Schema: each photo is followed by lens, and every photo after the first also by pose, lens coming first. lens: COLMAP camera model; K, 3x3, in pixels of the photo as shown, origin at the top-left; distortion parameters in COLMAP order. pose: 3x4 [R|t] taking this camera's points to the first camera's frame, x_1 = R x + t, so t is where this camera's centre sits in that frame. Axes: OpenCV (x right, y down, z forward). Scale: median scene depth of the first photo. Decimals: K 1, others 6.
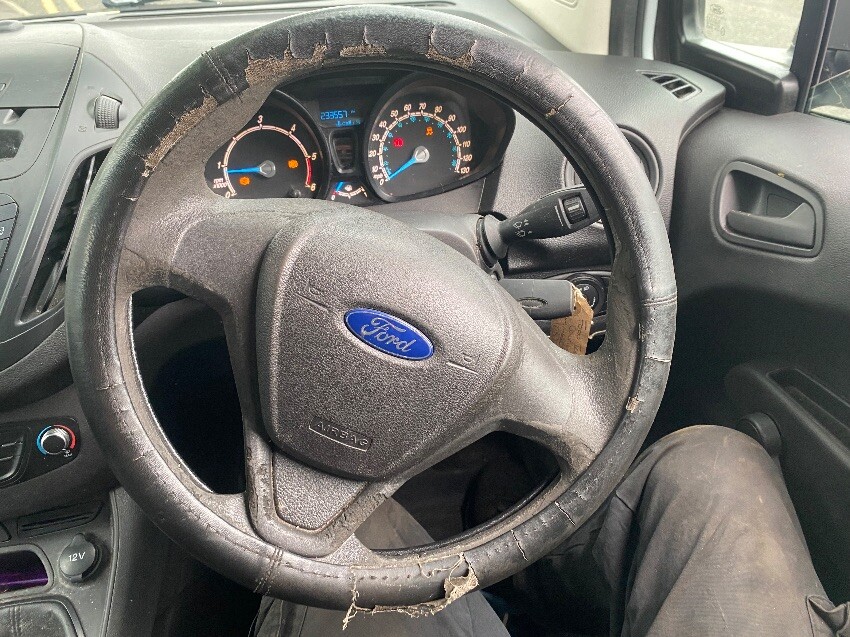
lens RADIAL K [[644.8, 0, 423.3], [0, 644.8, 315.2], [0, 0, 1]] dist [0.020533, -0.010788]
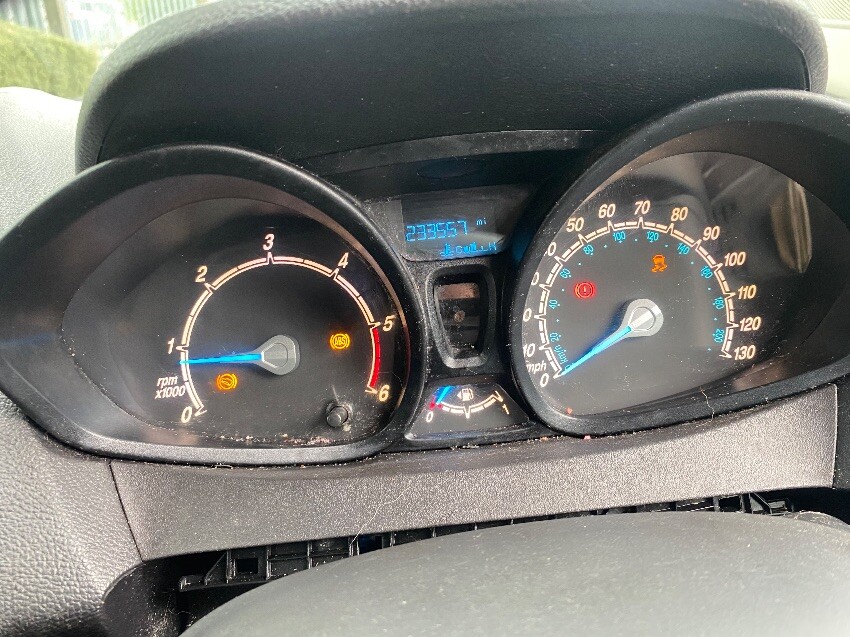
lens RADIAL K [[644.8, 0, 425.0], [0, 644.8, 317.4], [0, 0, 1]] dist [0.020533, -0.010788]
pose [[0.991473, 0.000325, -0.130309, -0.088327], [-0.024260, 0.982974, -0.182135, -0.170623], [0.128031, 0.183743, 0.974601, 0.578043]]
